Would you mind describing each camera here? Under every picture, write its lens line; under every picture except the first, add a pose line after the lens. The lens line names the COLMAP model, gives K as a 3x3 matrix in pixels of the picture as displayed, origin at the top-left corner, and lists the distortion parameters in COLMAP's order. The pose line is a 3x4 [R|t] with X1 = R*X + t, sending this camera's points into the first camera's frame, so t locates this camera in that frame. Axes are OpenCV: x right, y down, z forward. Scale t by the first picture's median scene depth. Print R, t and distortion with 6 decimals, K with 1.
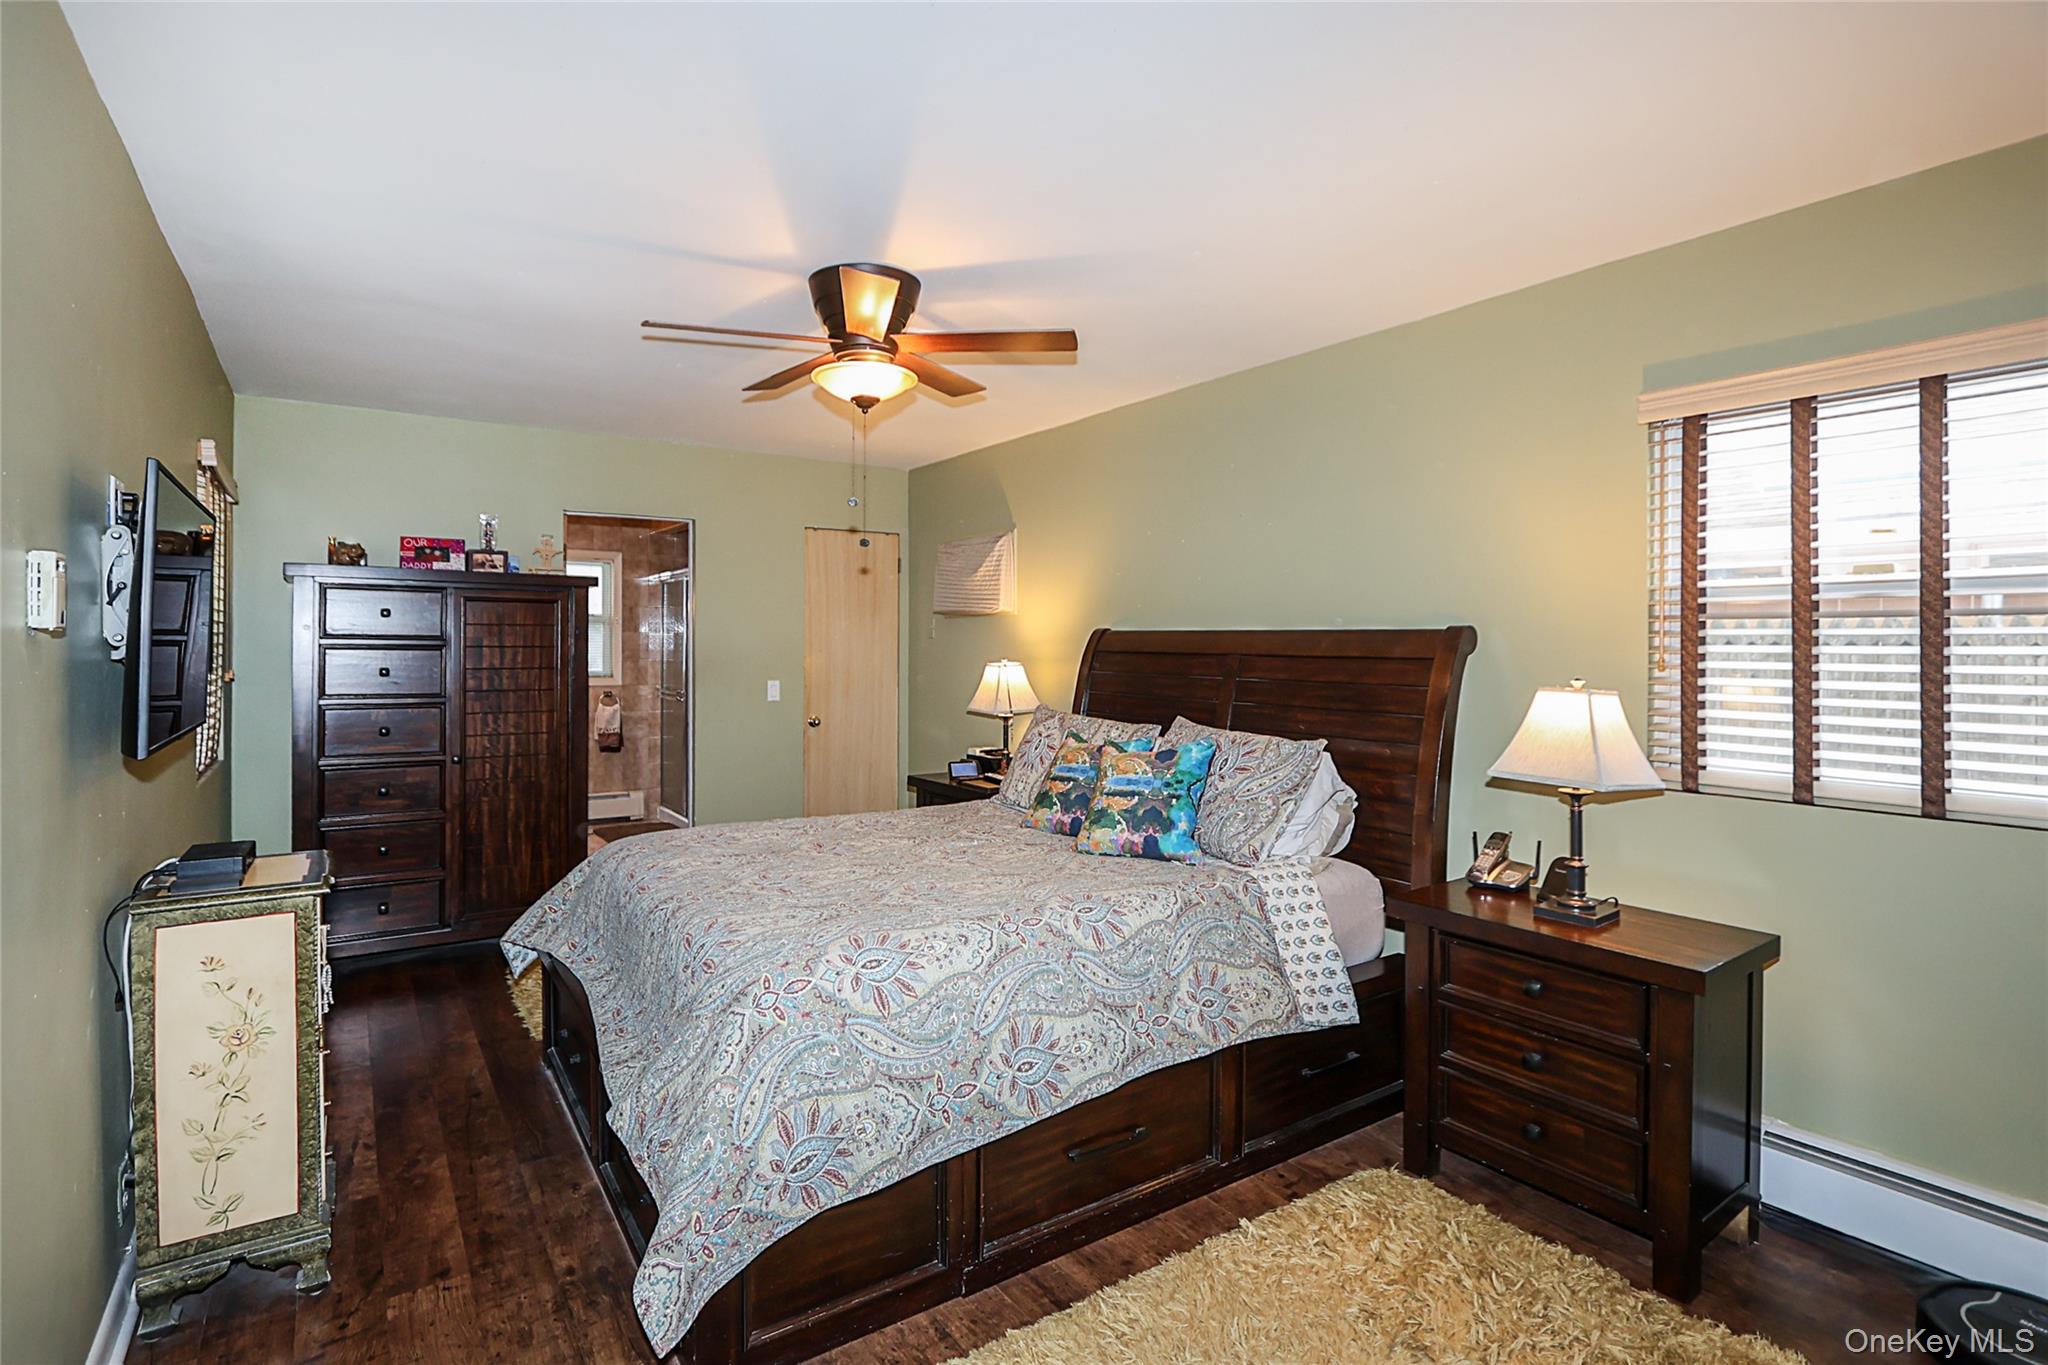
lens RADIAL K [[987.8, 0, 1018.3], [0, 987.8, 667.6], [0, 0, 1]] dist [0.002183, 0.001848]
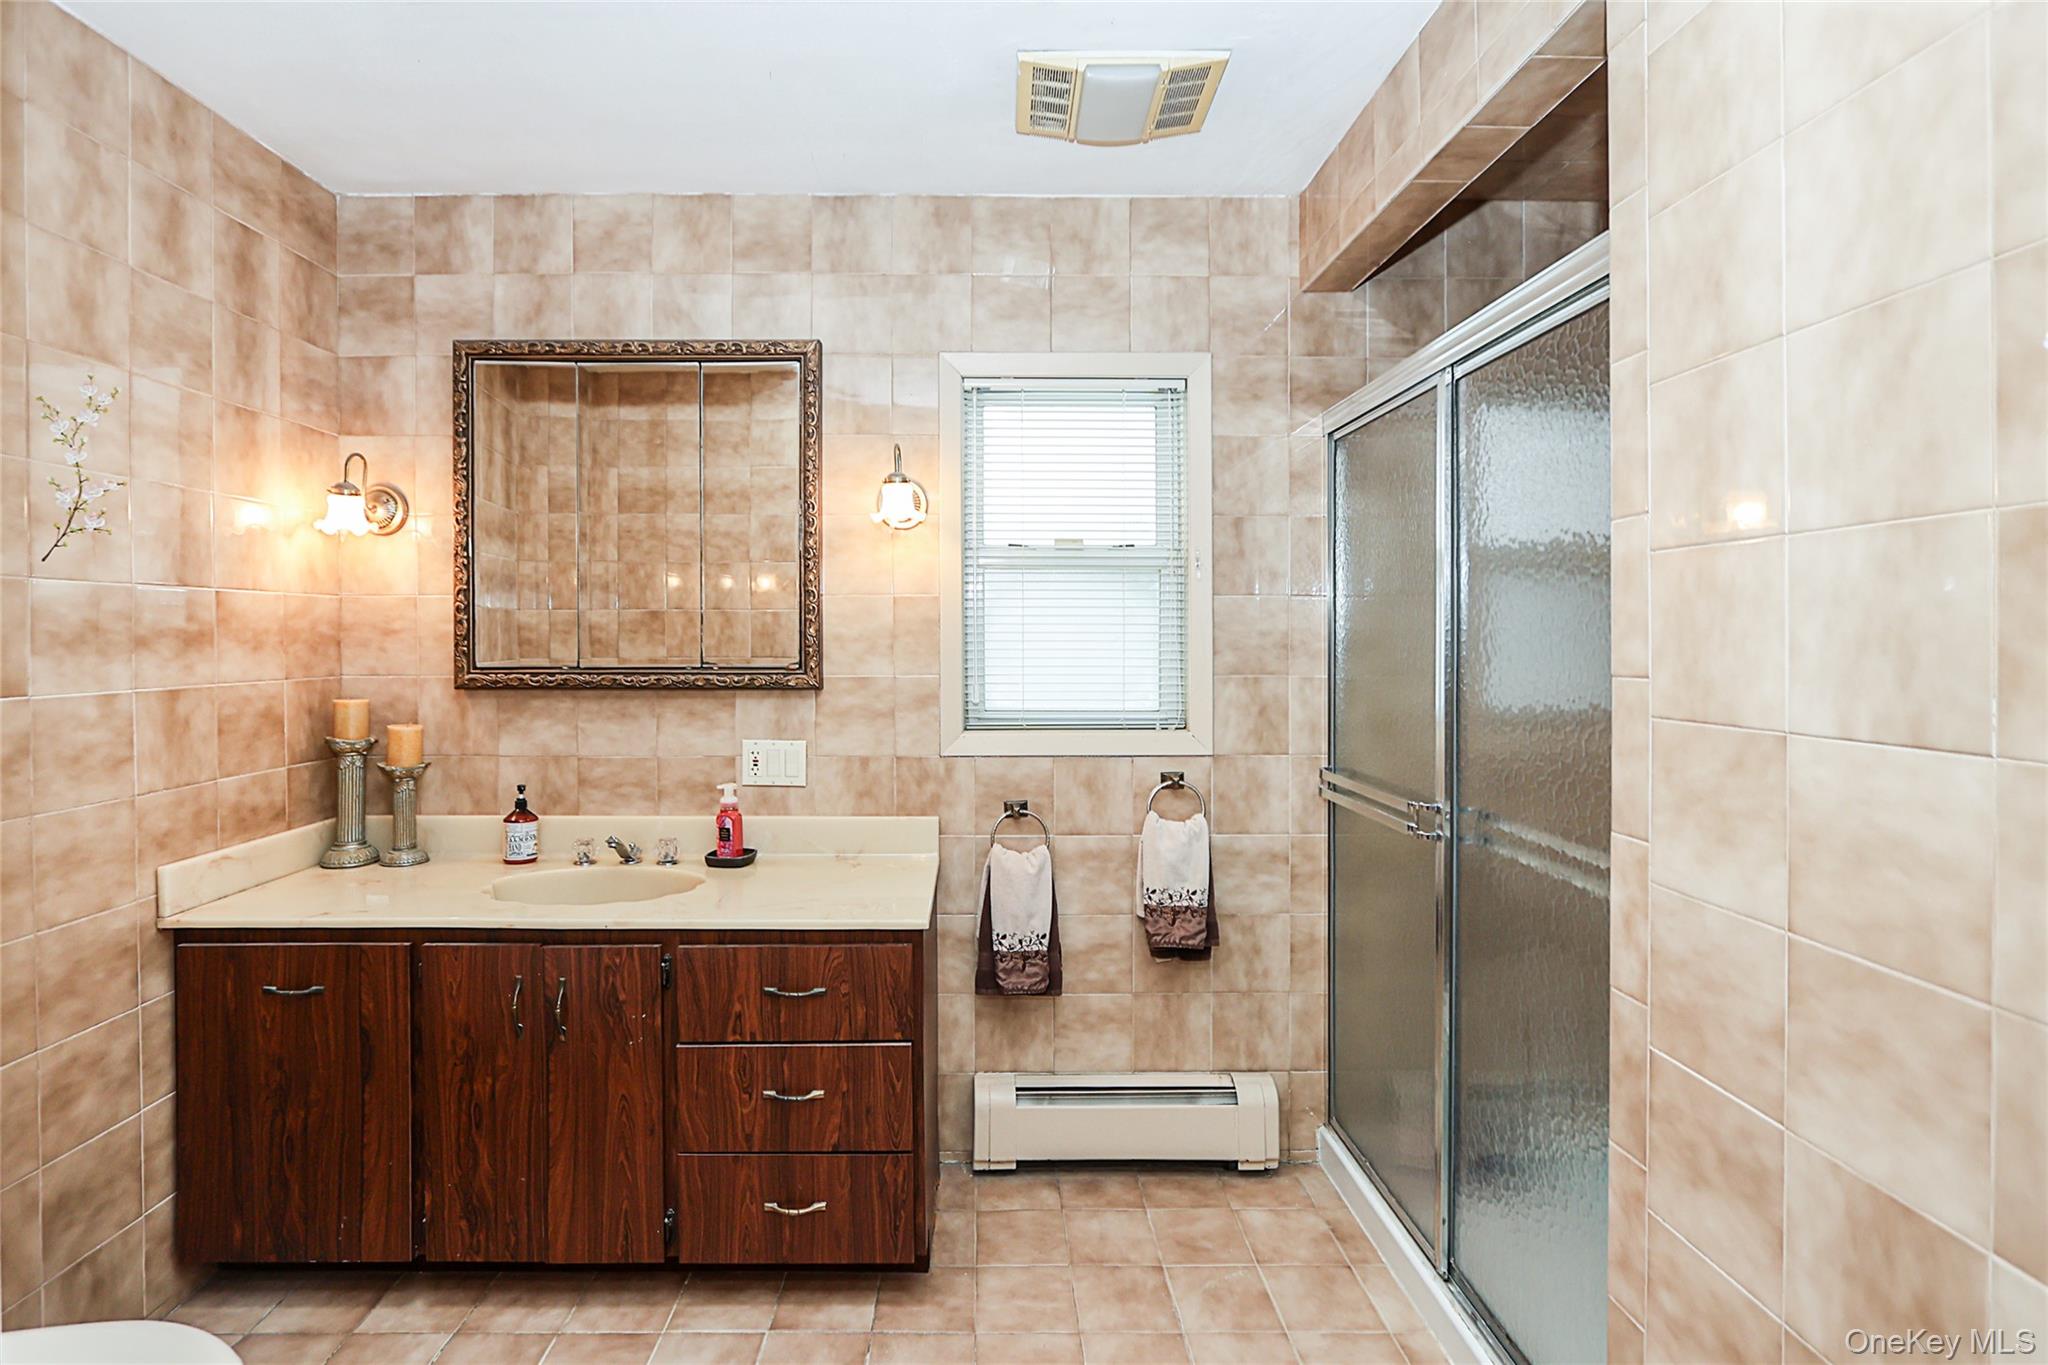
lens RADIAL K [[987.8, 0, 1012.3], [0, 987.8, 679.9], [0, 0, 1]] dist [0.002183, 0.001848]
pose [[0.843063, -0.003496, -0.537803, -0.278264], [0.000772, 0.999986, -0.005292, -0.005463], [0.537814, 0.004046, 0.843054, 0.681590]]
